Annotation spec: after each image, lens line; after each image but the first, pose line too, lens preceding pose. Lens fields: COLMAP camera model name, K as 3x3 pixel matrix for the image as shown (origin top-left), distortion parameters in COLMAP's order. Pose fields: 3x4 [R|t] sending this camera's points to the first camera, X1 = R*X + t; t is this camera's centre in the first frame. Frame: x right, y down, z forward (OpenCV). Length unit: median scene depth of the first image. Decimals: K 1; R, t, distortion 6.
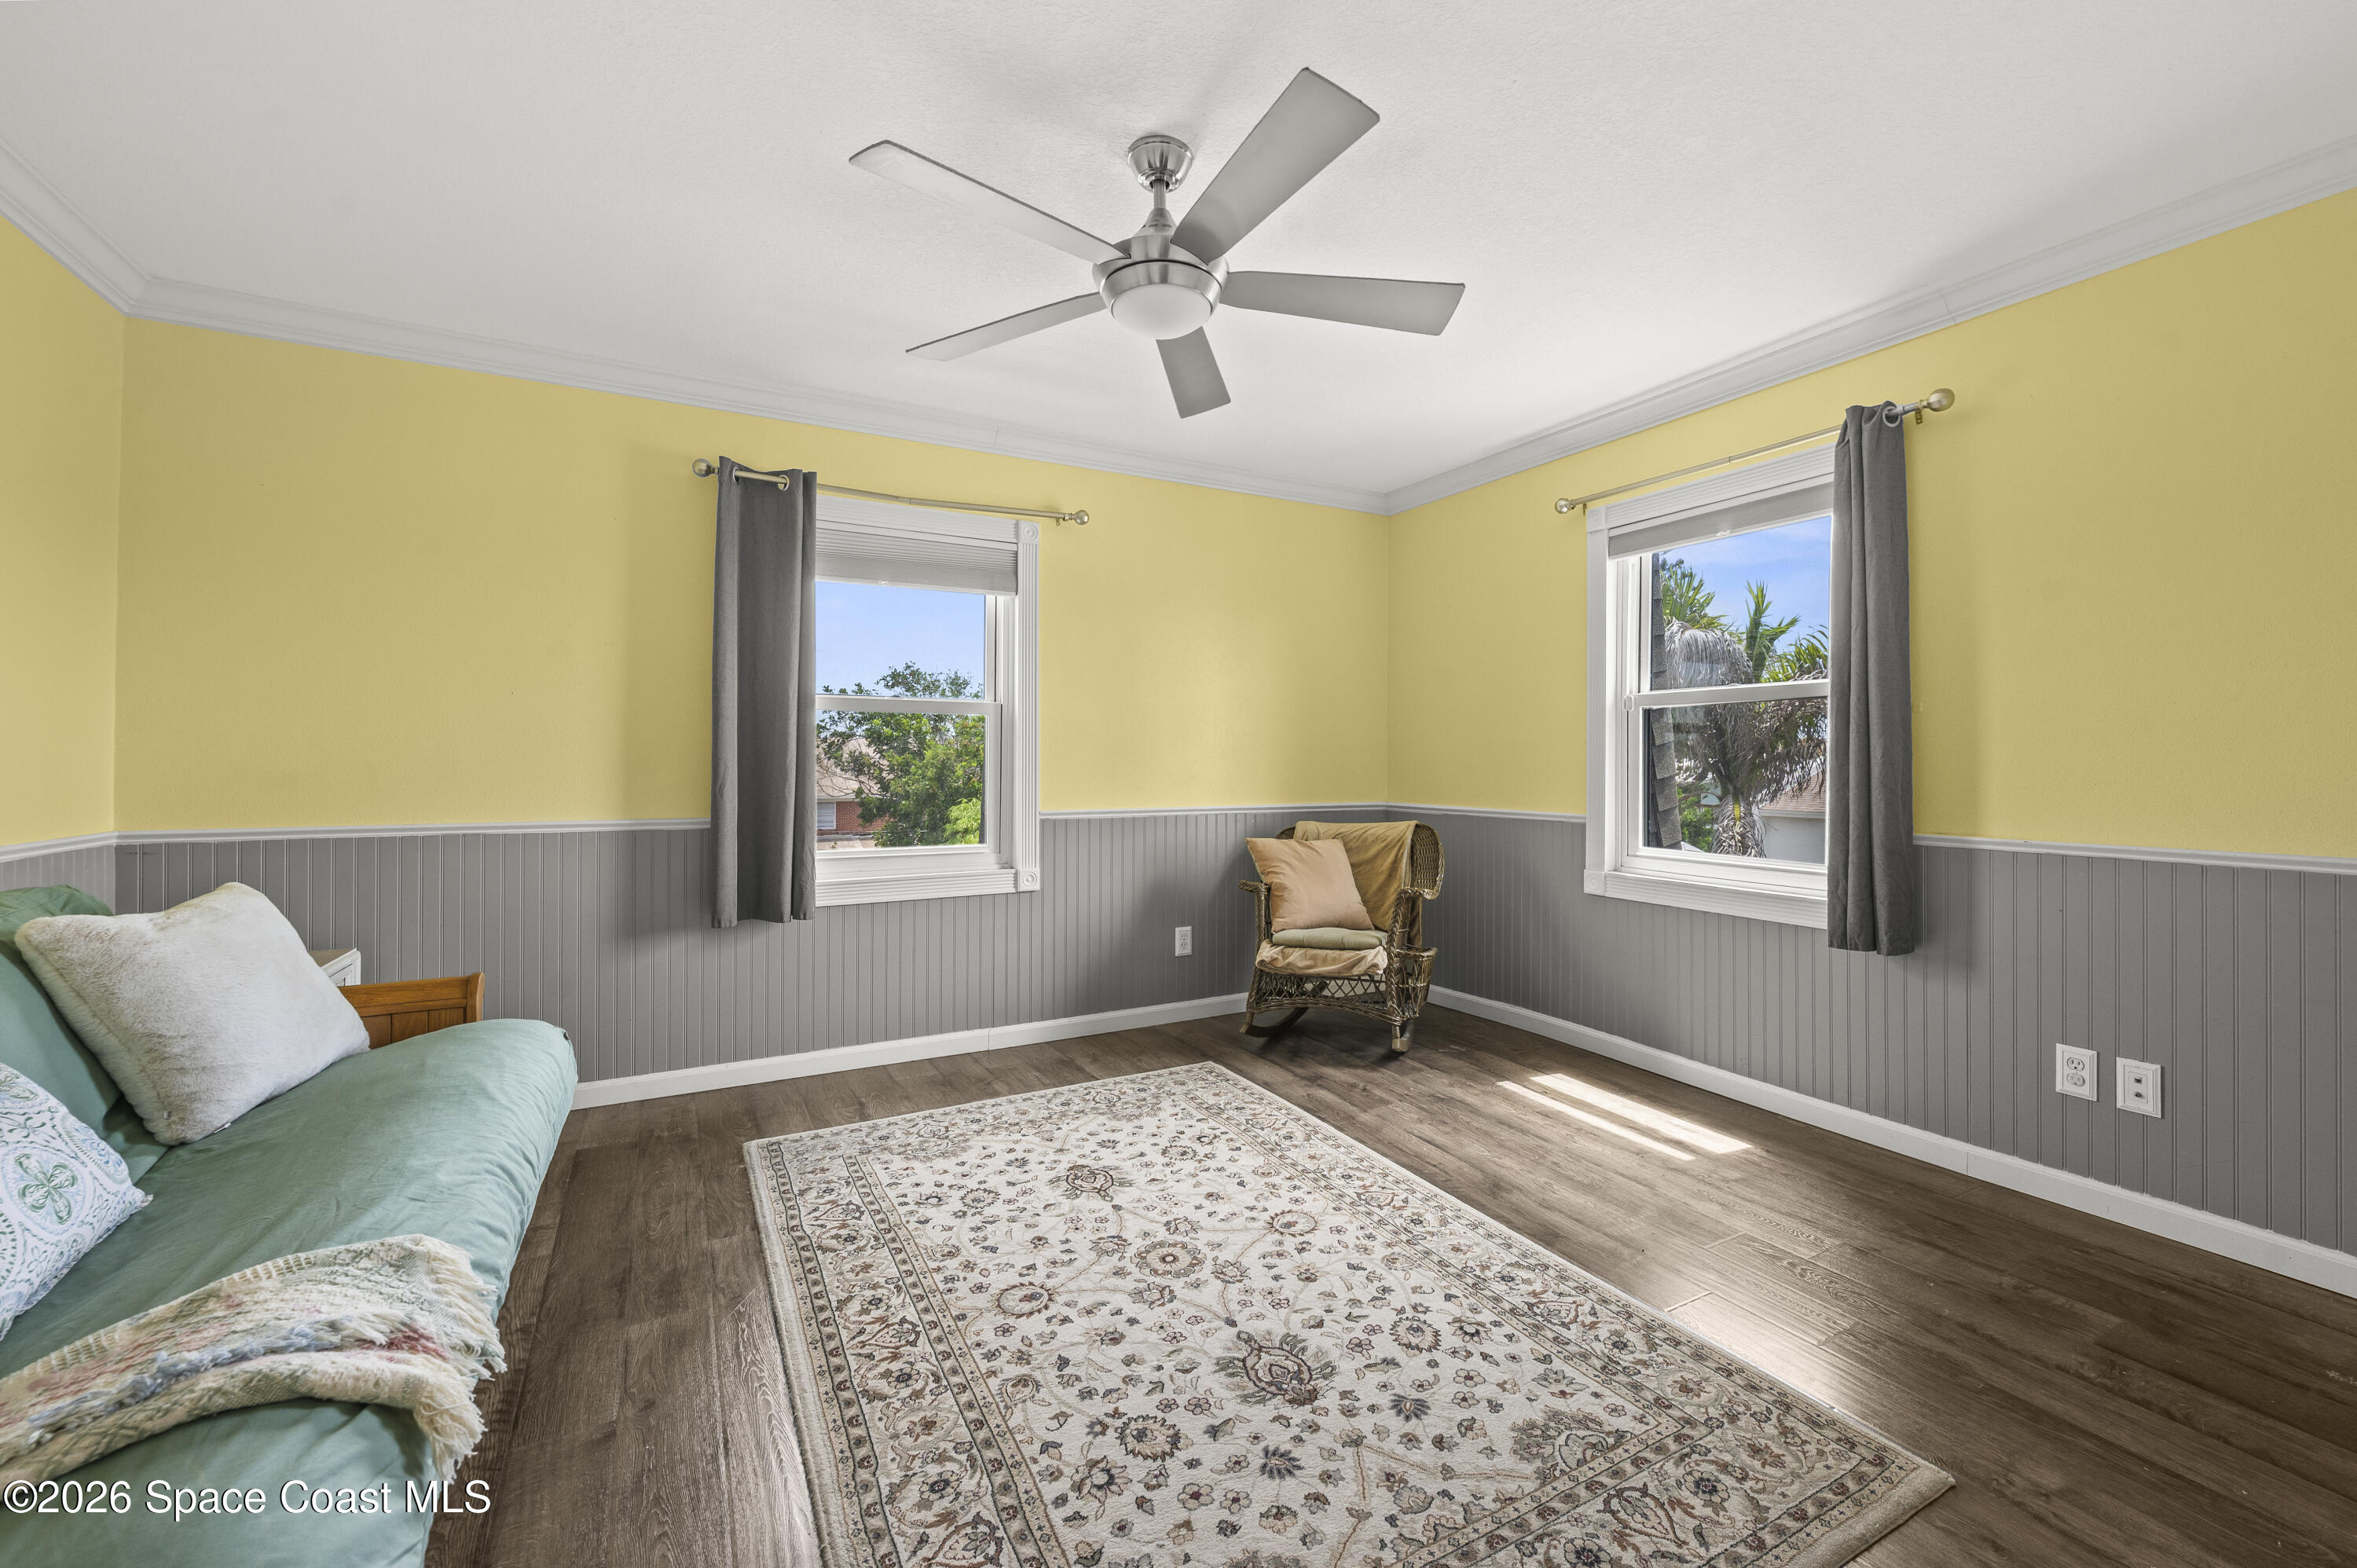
lens RADIAL K [[936.6, 0, 1185.7], [0, 936.6, 741.9], [0, 0, 1]] dist [-0.001502, 0.000614]
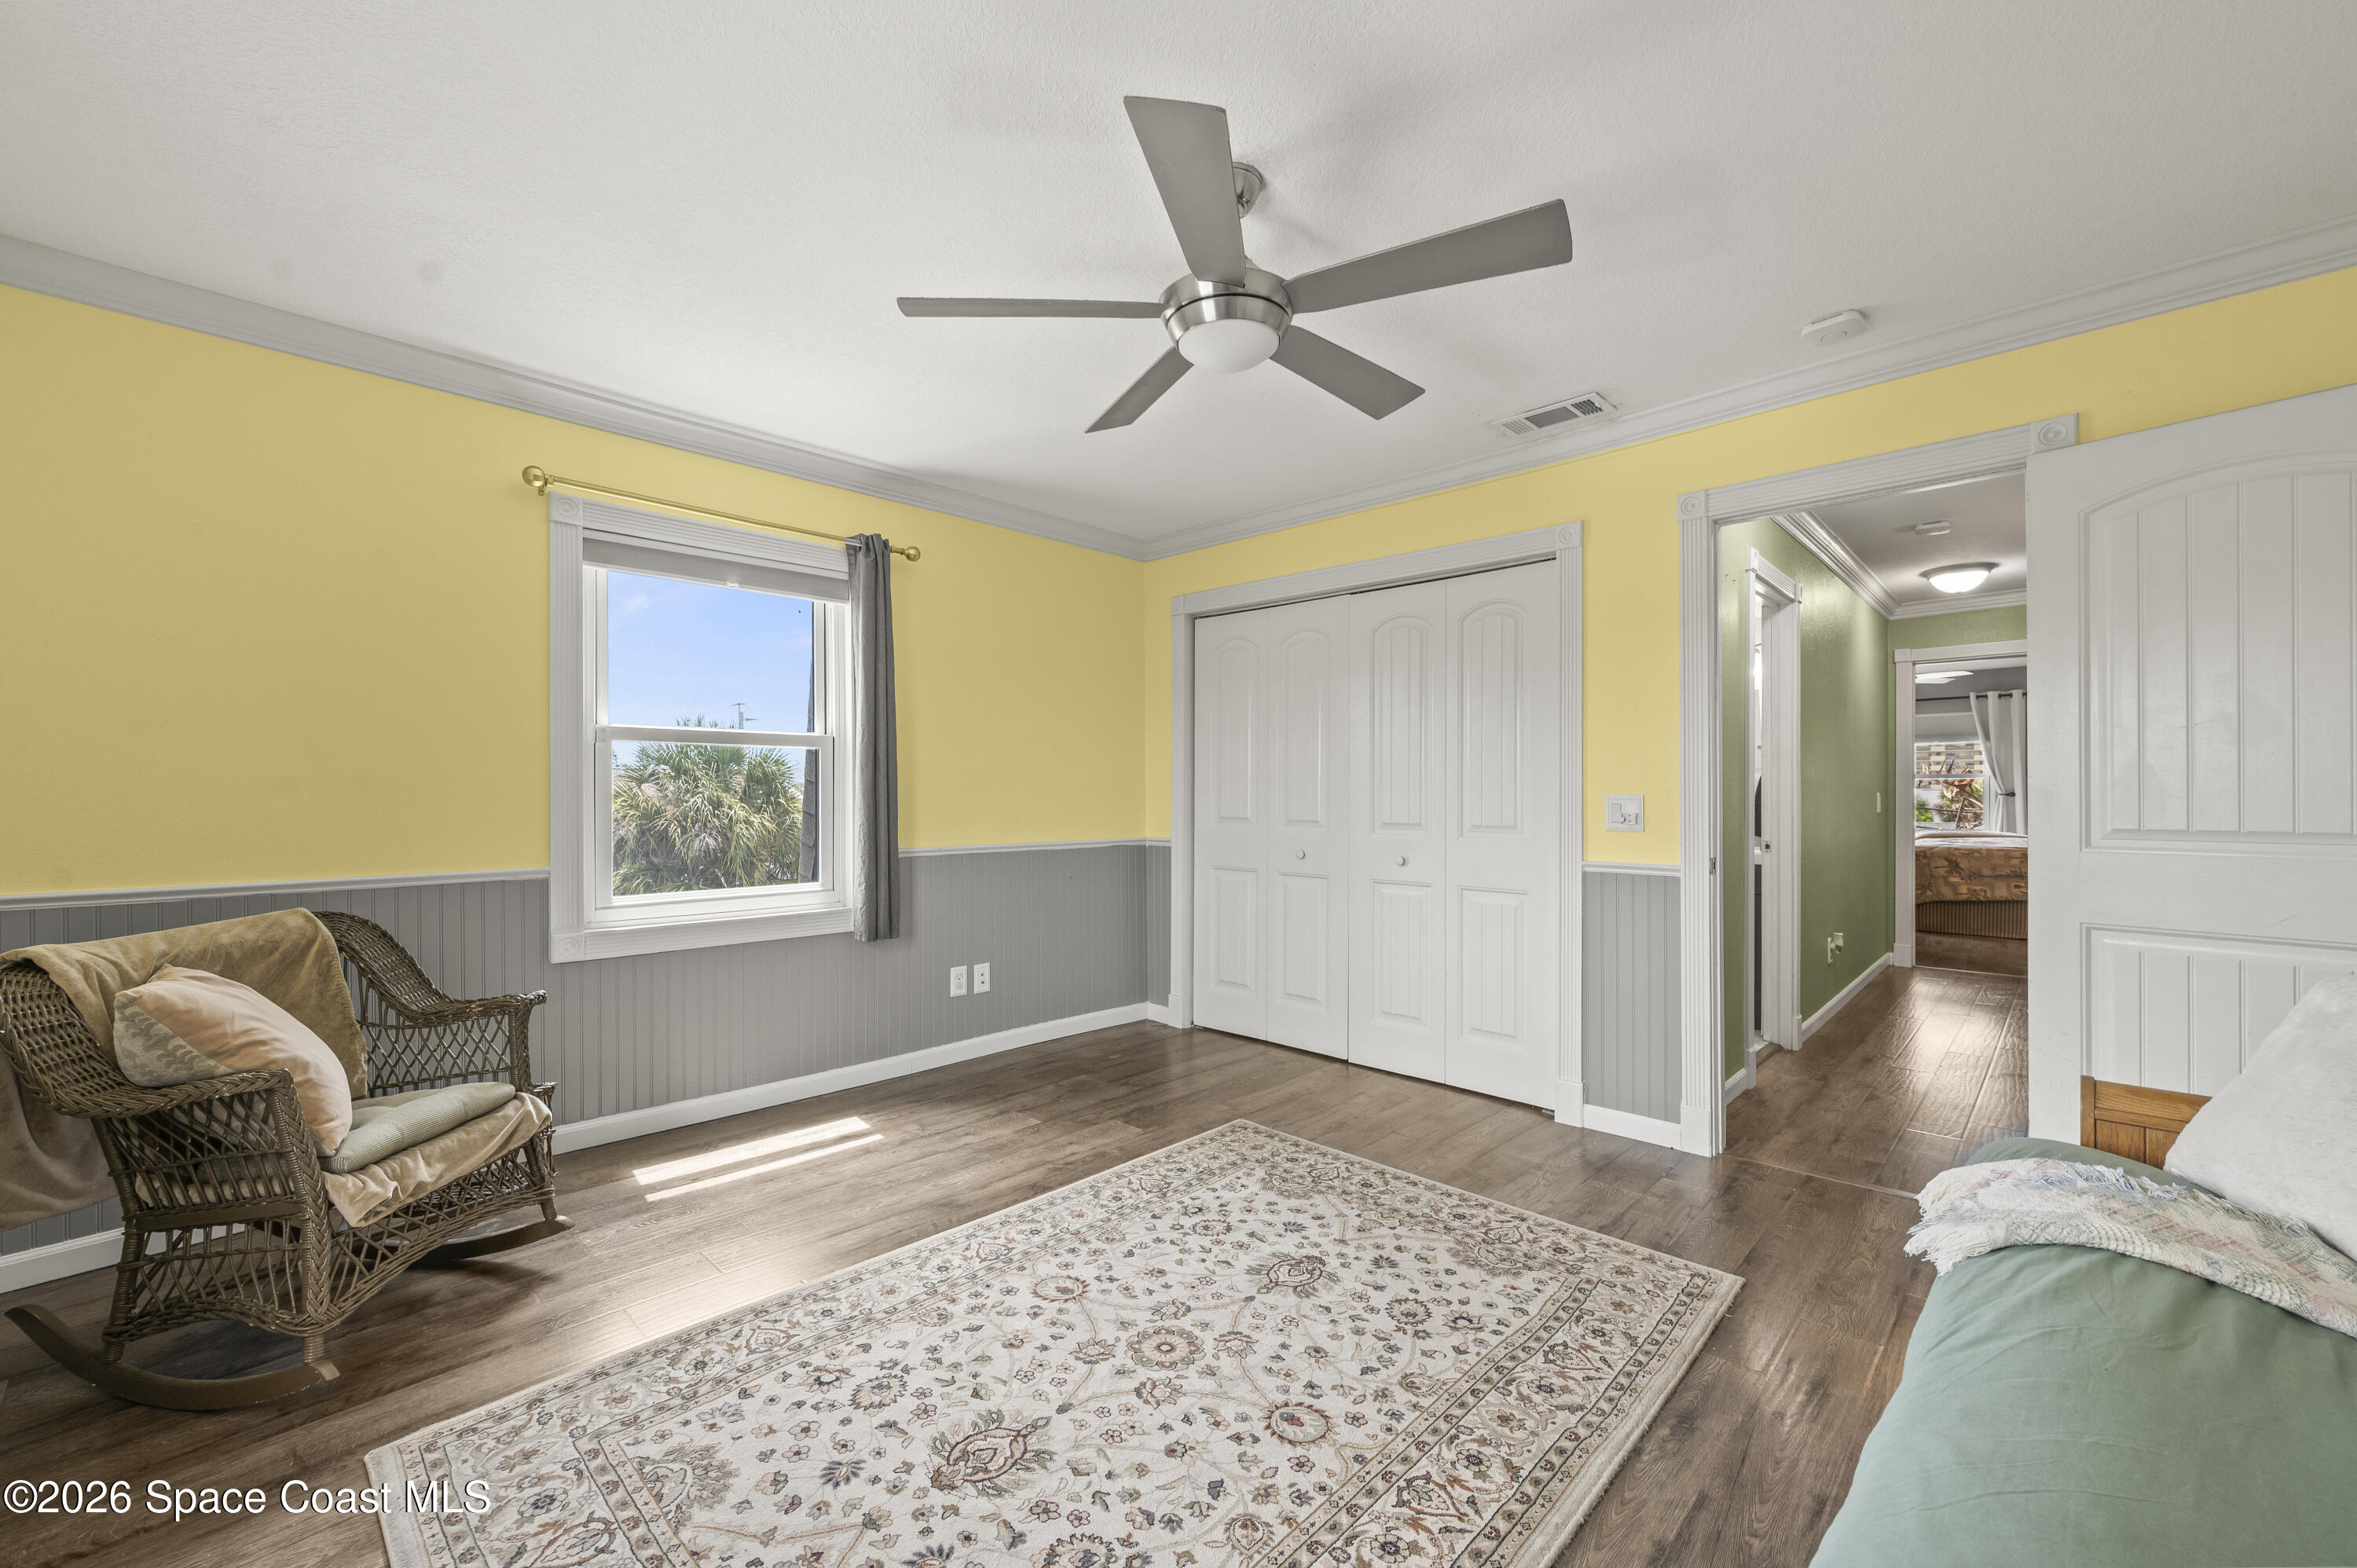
lens RADIAL K [[936.6, 0, 1182.7], [0, 936.6, 796.6], [0, 0, 1]] dist [-0.001502, 0.000614]
pose [[-0.290512, -0.004835, 0.956859, -0.969026], [-0.016921, 0.999857, -0.000085, 0.012934], [-0.956722, -0.016216, -0.290552, 1.359397]]
